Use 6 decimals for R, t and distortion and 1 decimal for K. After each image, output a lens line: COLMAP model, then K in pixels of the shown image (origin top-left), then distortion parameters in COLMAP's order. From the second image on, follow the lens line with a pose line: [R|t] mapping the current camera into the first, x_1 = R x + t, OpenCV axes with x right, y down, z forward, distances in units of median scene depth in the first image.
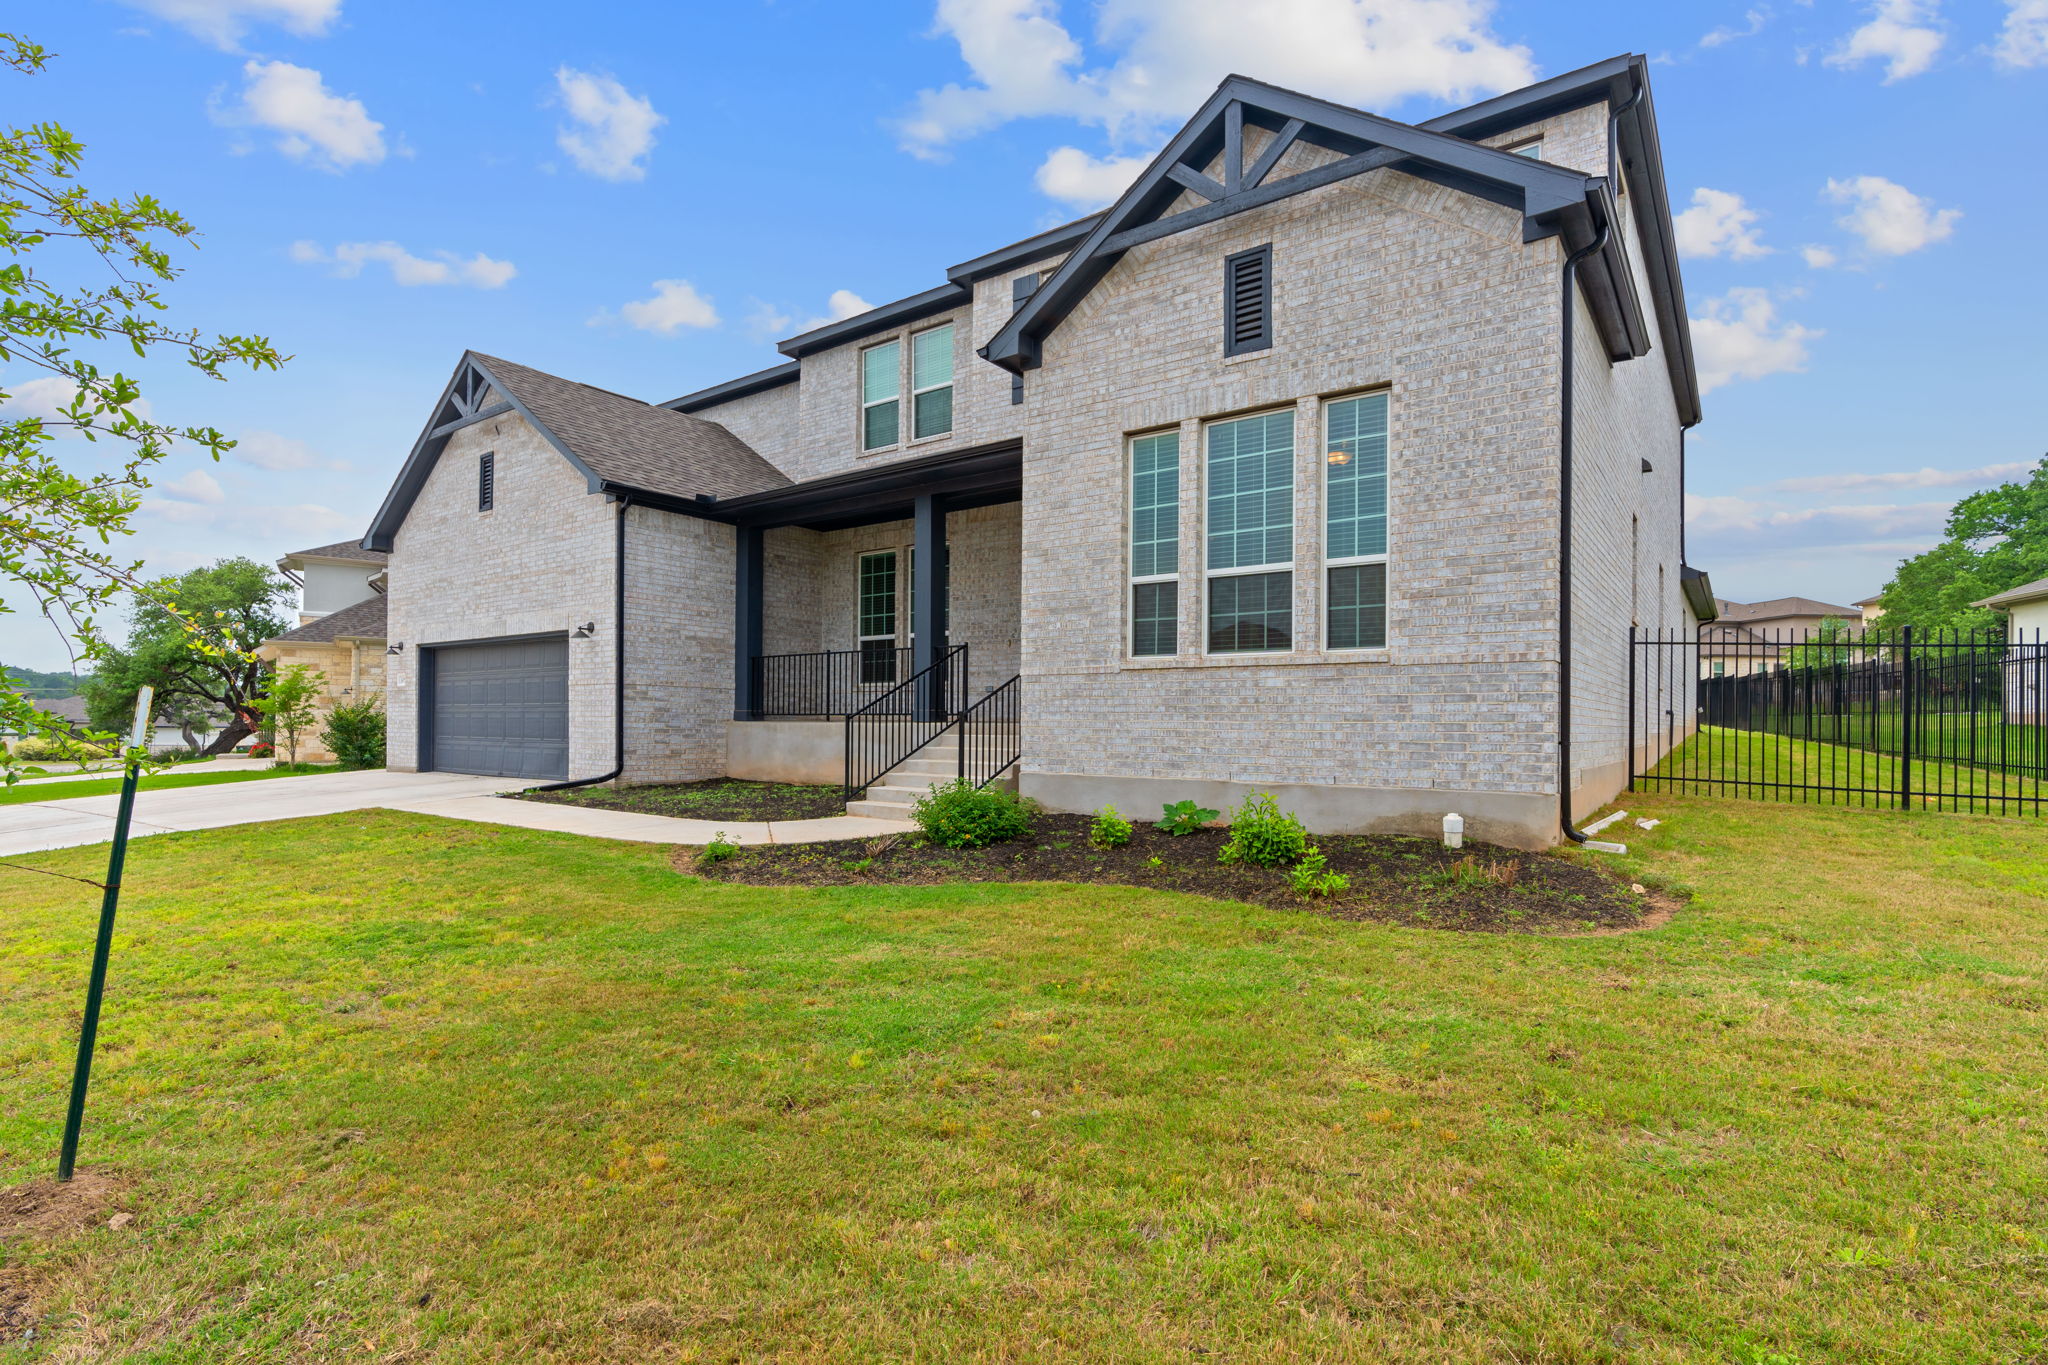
lens RADIAL K [[941.8, 0, 1027.8], [0, 941.8, 724.2], [0, 0, 1]] dist [-0.005946, 0.001671]
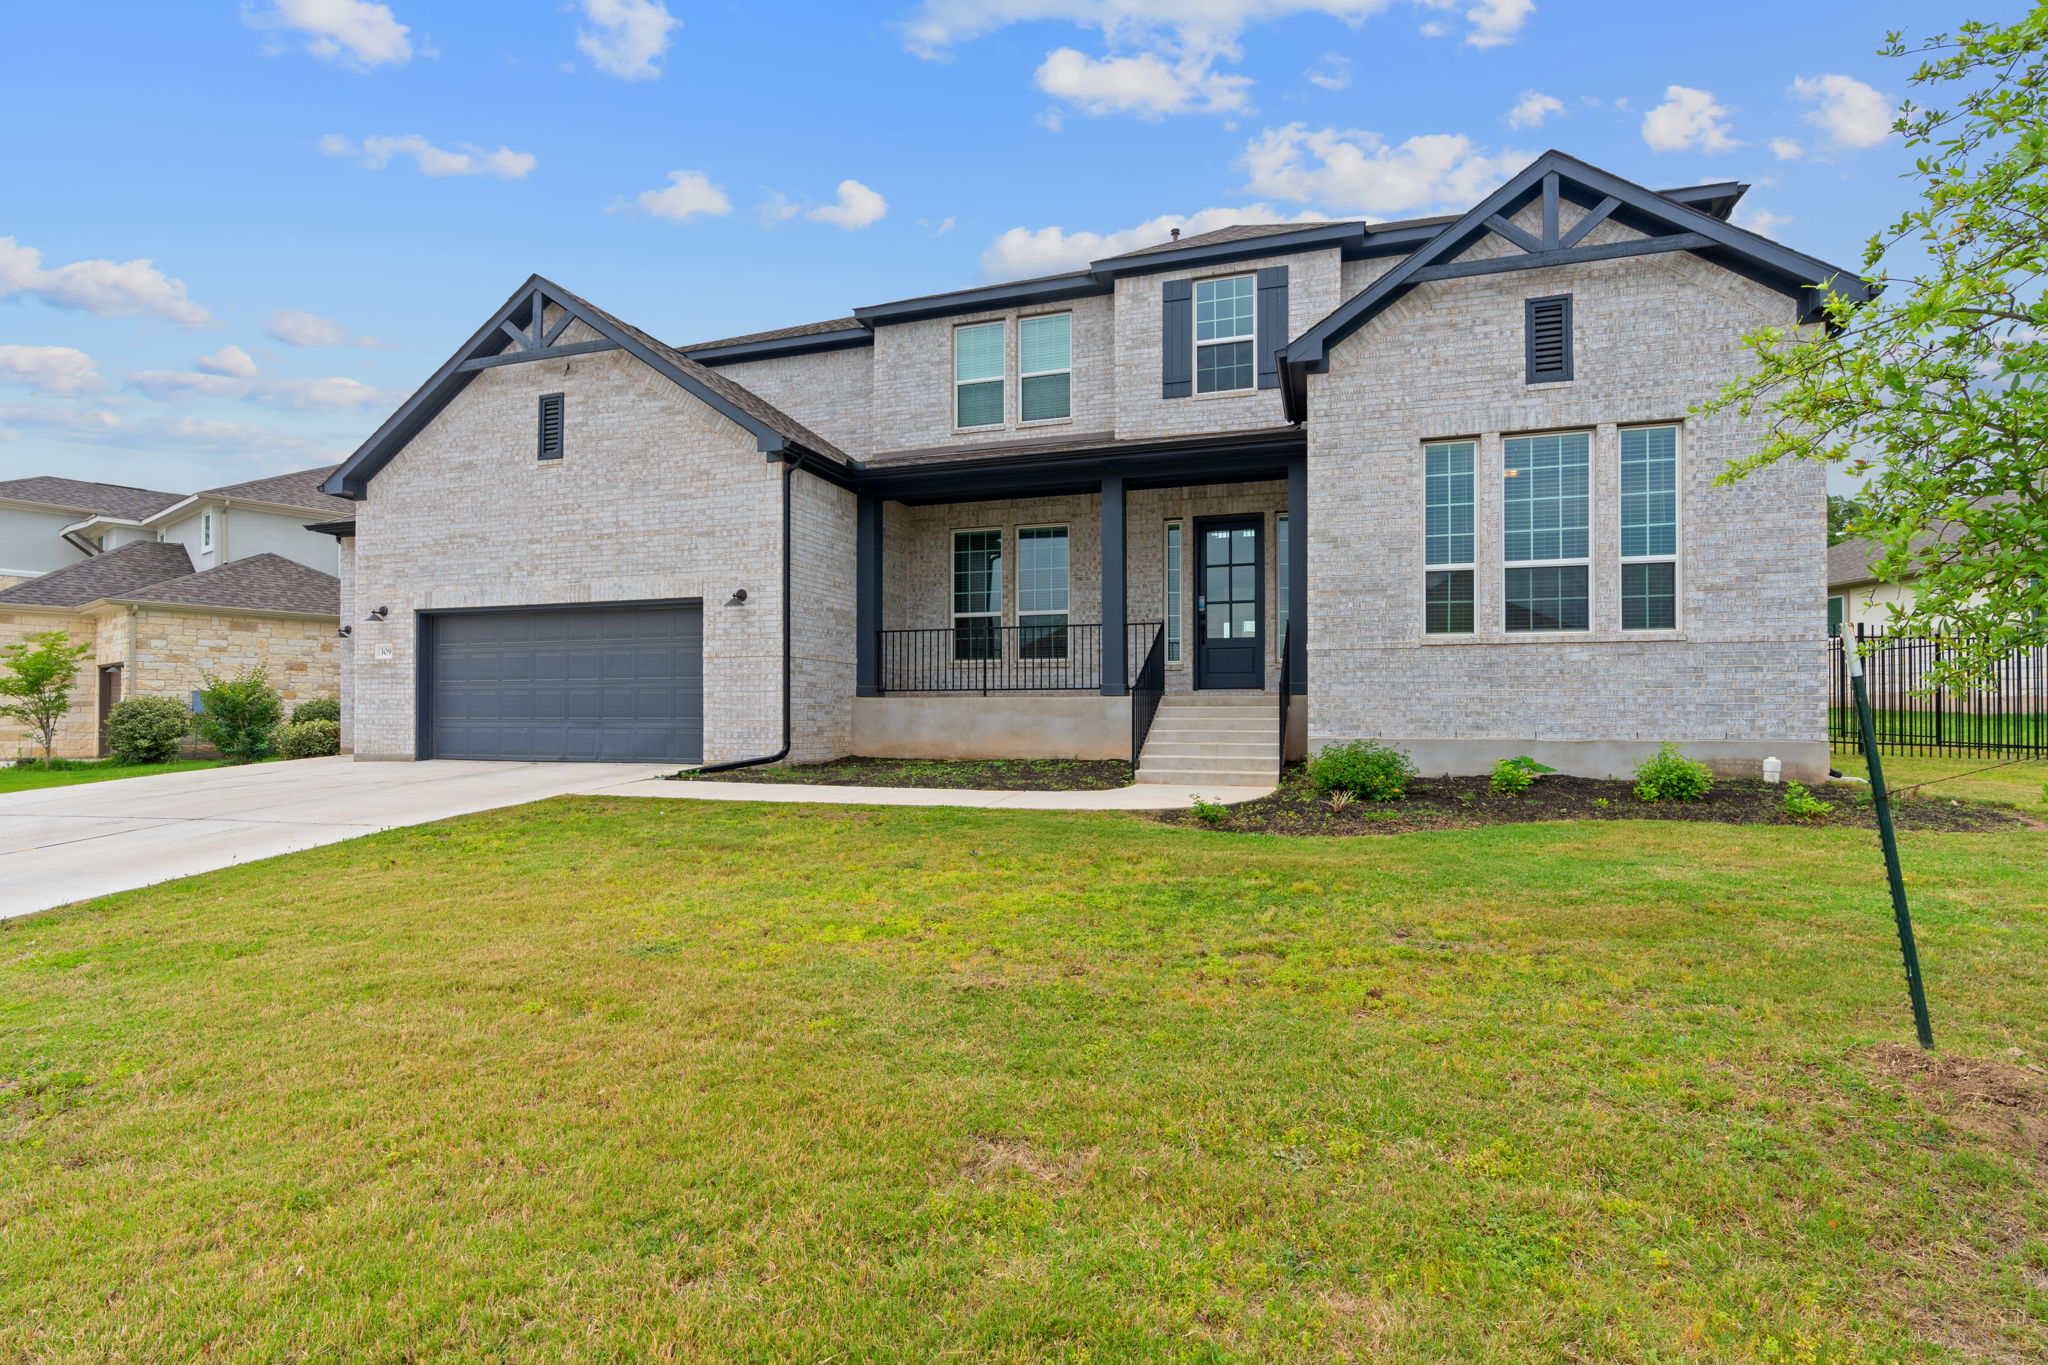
lens RADIAL K [[941.8, 0, 976.9], [0, 941.8, 707.1], [0, 0, 1]] dist [-0.005946, 0.001671]
pose [[0.953957, -0.003397, 0.299924, -0.725437], [0.006041, 0.999951, -0.007888, 0.021975], [-0.299883, 0.009337, 0.953930, 0.070180]]
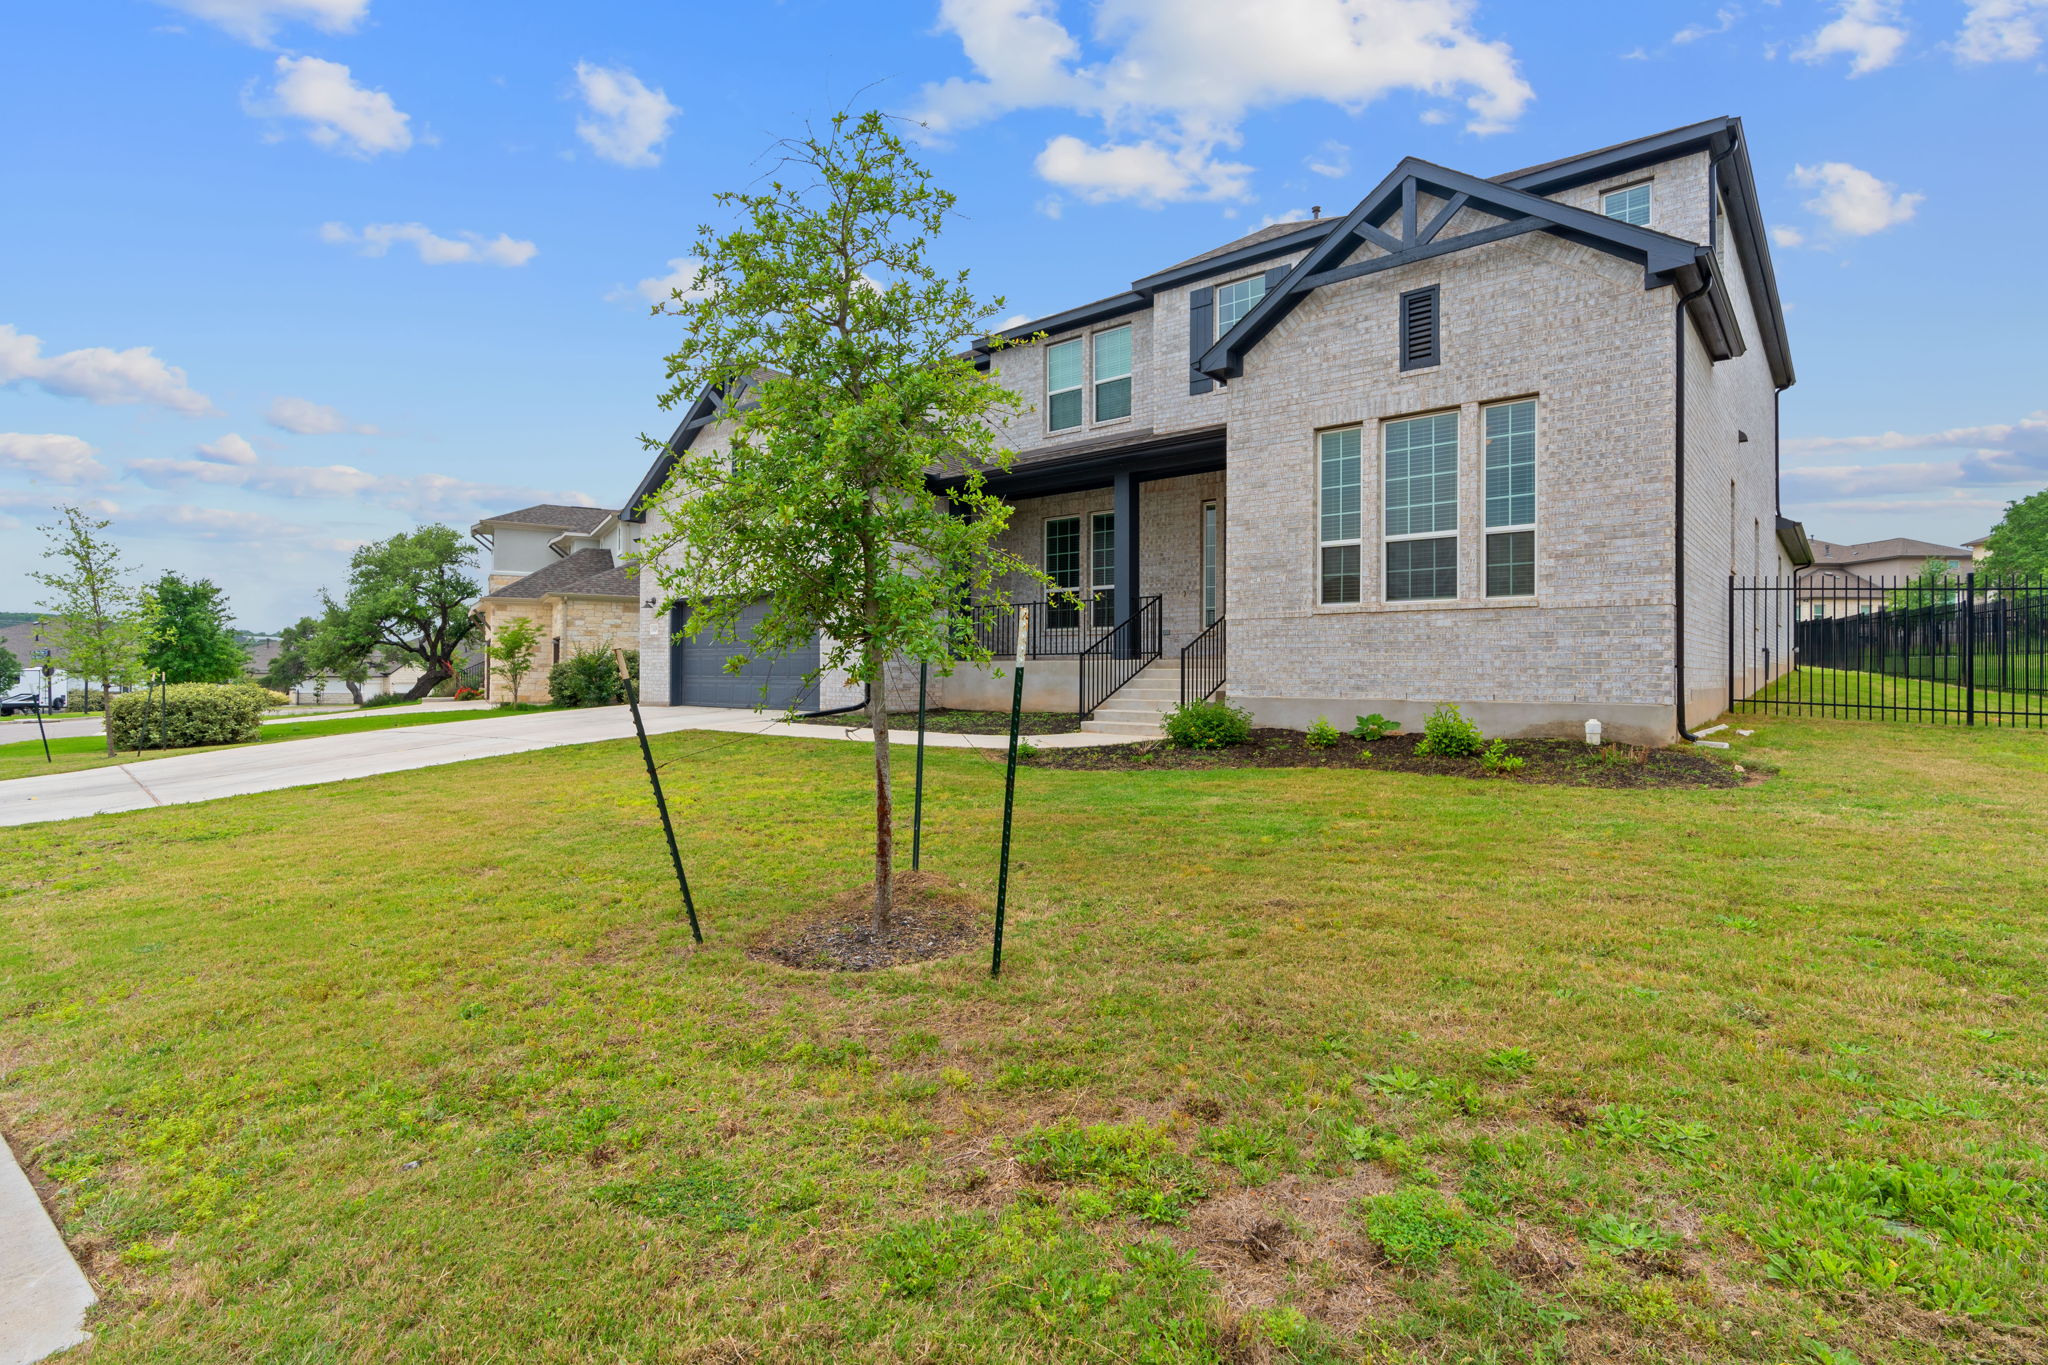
lens RADIAL K [[940.3, 0, 1034.8], [0, 940.3, 671.2], [0, 0, 1]] dist [-0.003922, 0.000962]
pose [[0.997919, -0.004345, -0.064339, -0.187272], [0.004196, 0.999988, -0.002446, 0.019690], [0.064349, 0.002171, 0.997925, -0.282747]]
